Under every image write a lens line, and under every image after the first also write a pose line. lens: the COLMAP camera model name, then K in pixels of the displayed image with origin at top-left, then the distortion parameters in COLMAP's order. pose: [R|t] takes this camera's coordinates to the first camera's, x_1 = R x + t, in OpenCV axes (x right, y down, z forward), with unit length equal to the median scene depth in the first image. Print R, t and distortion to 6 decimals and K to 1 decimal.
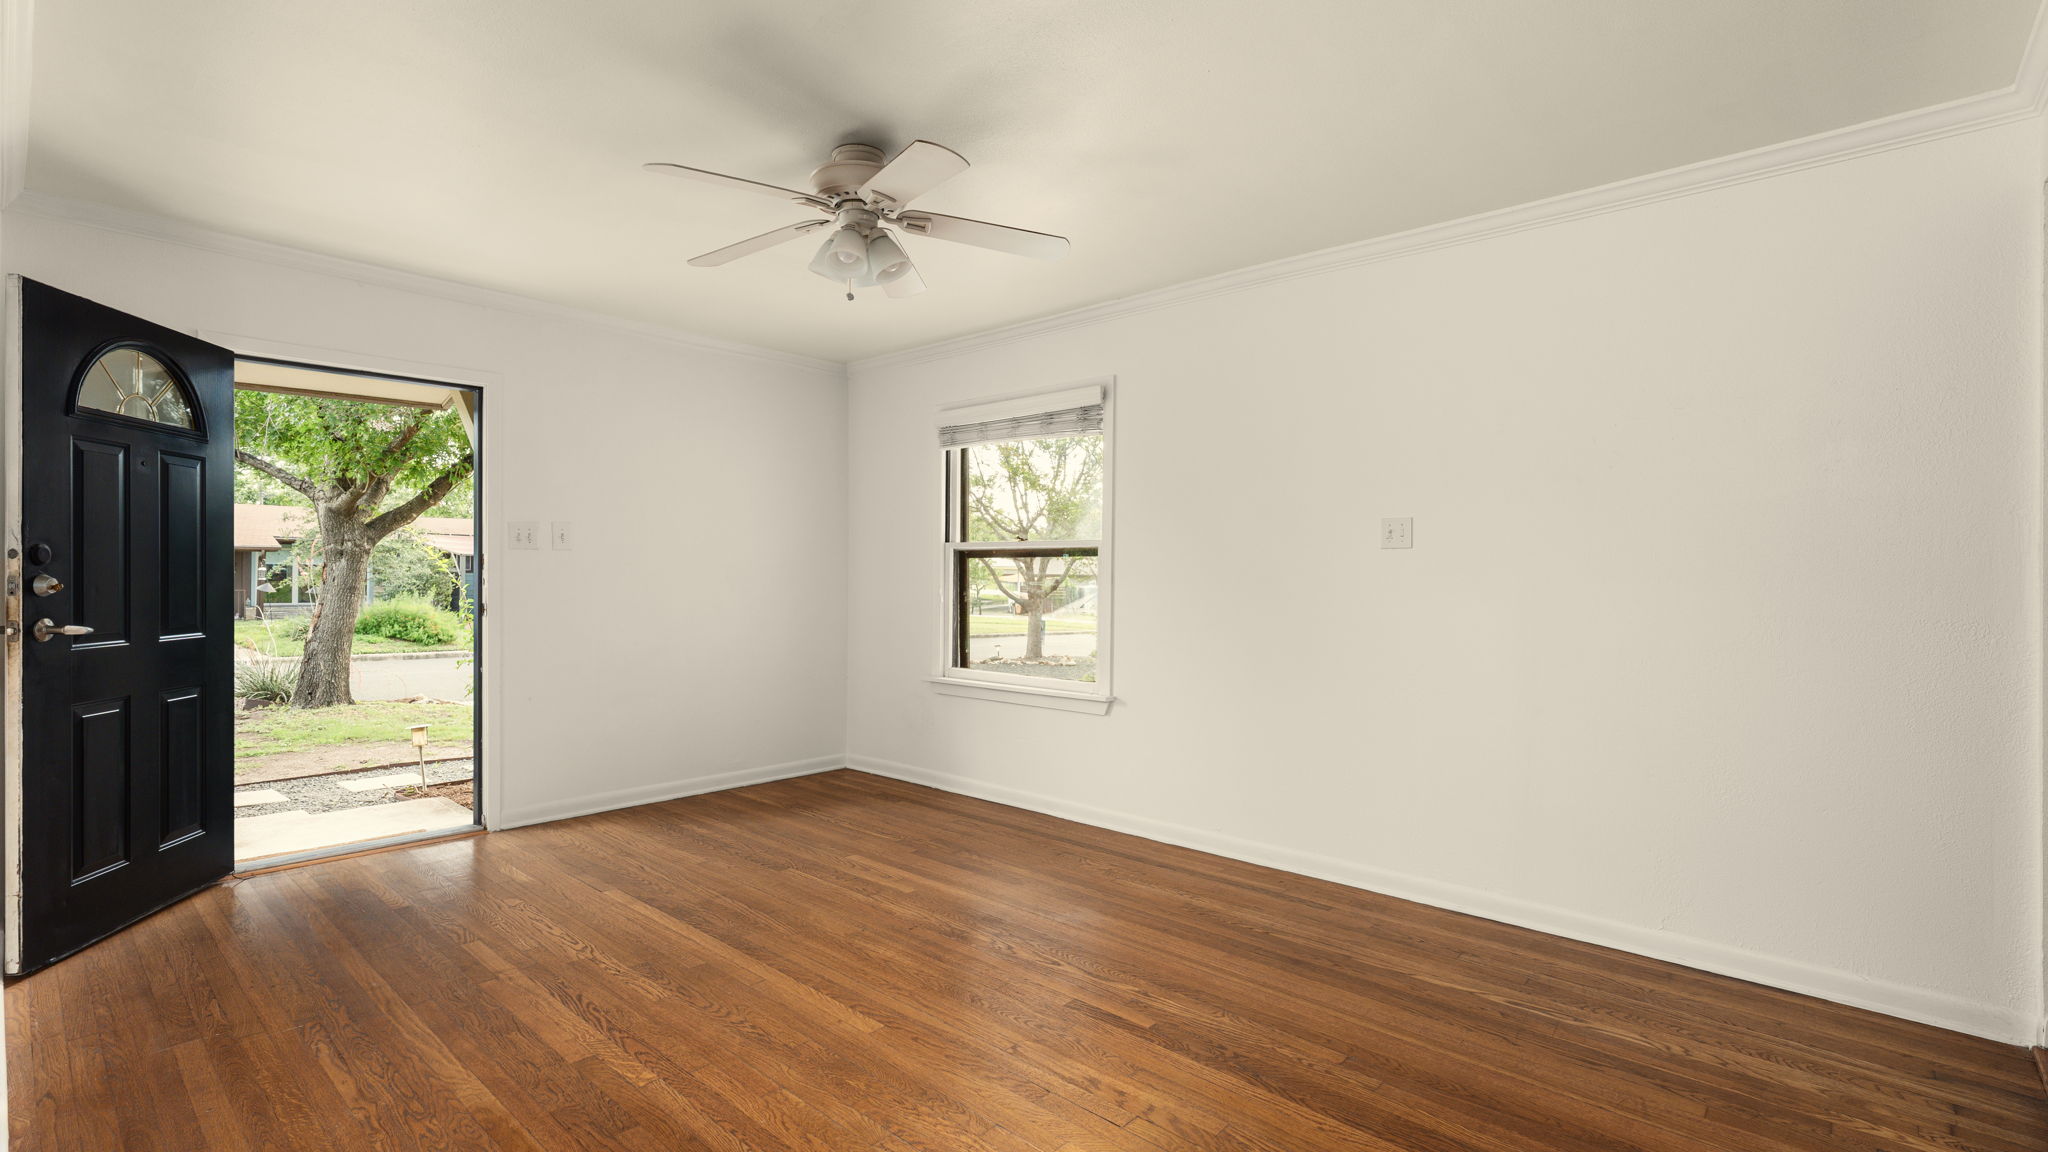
lens RADIAL K [[938.6, 0, 1024.0], [0, 938.6, 576.0], [0, 0, 1]] dist [0.000453, 0.000616]
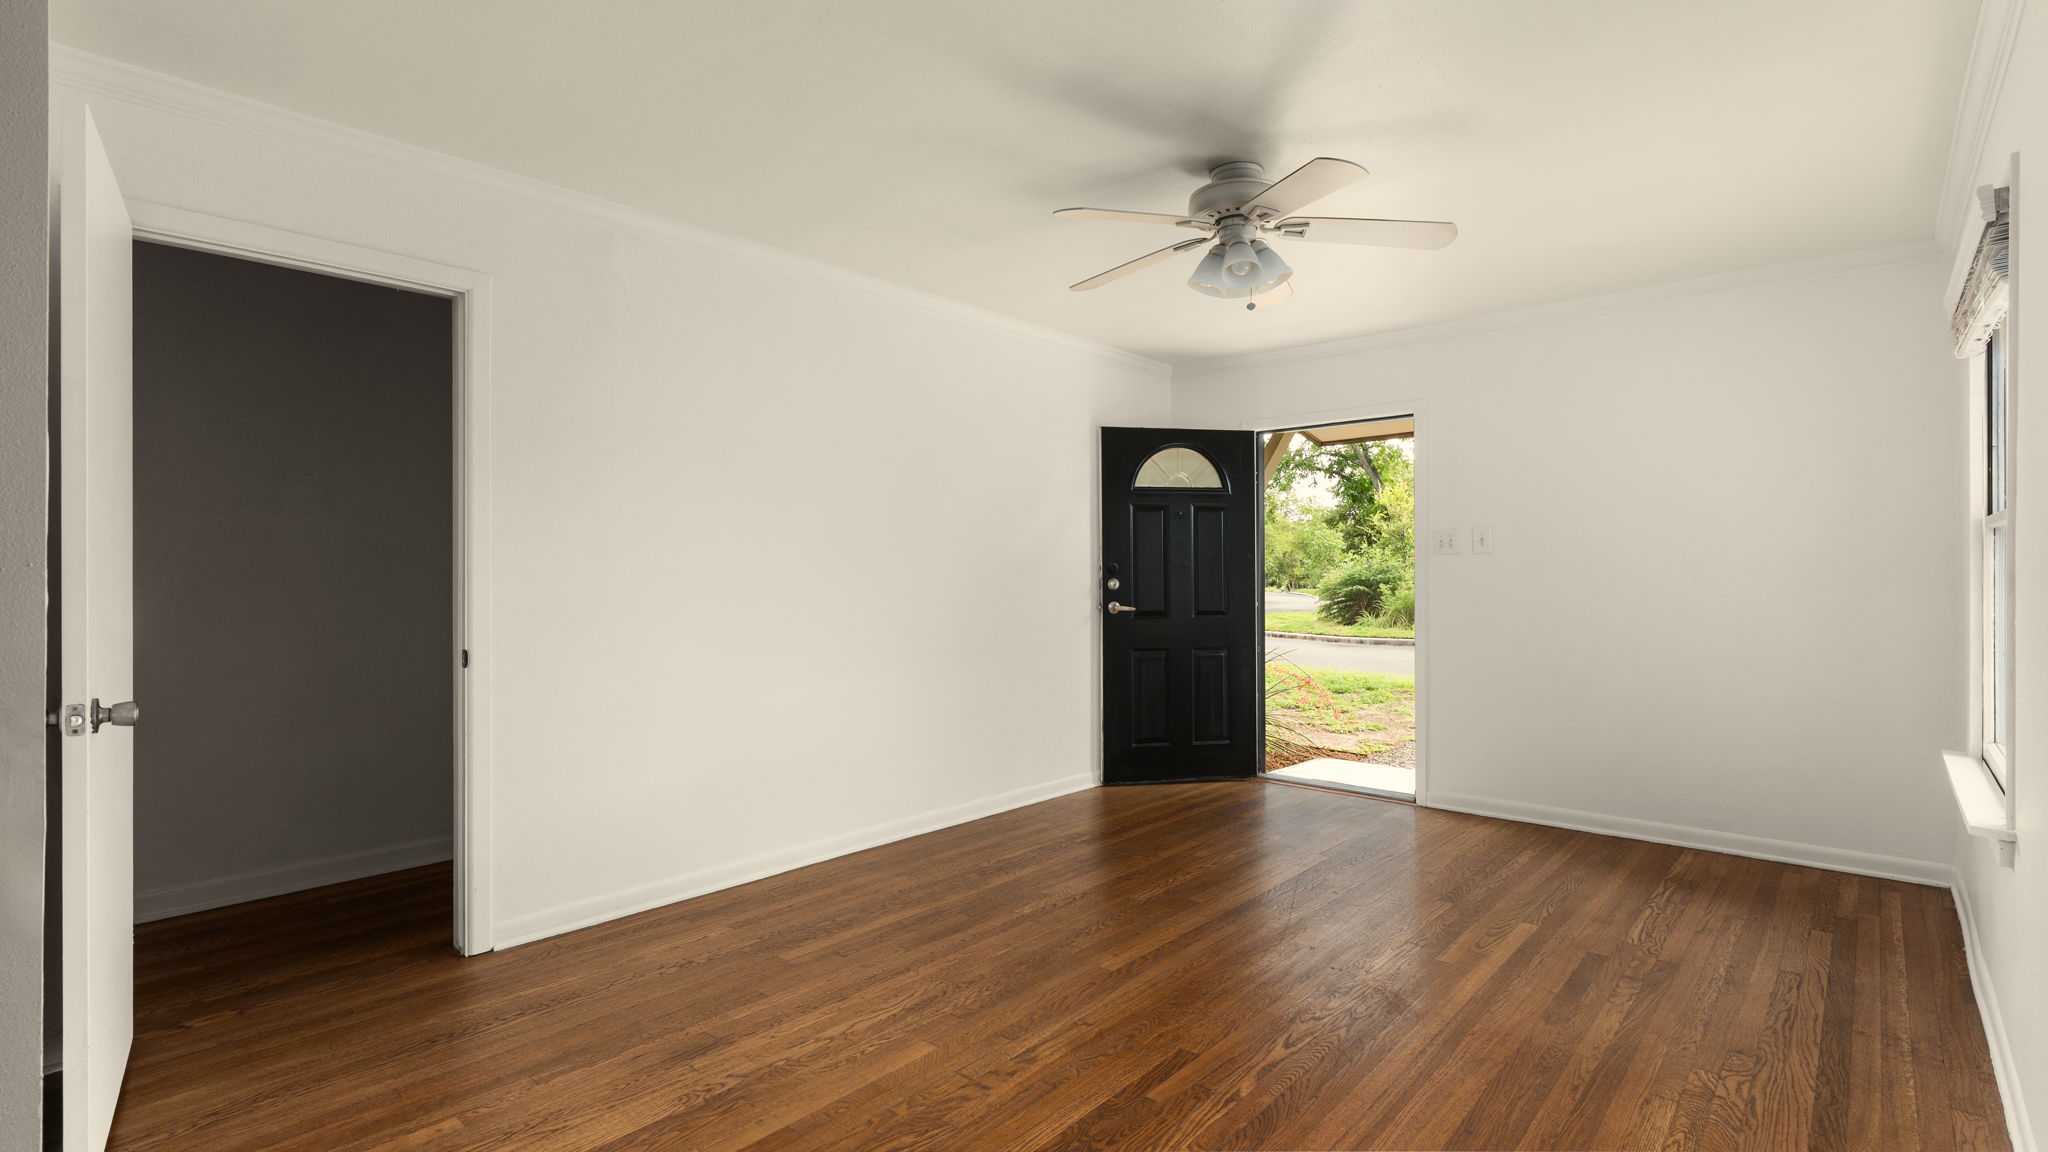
lens RADIAL K [[975.6, 0, 1024.0], [0, 975.6, 576.0], [0, 0, 1]] dist [0.000478, 0.000127]
pose [[0.008629, -0.002460, -0.999960, 1.092455], [-0.001864, 0.999995, -0.002476, -0.001154], [0.999961, 0.001886, 0.008624, 0.919402]]
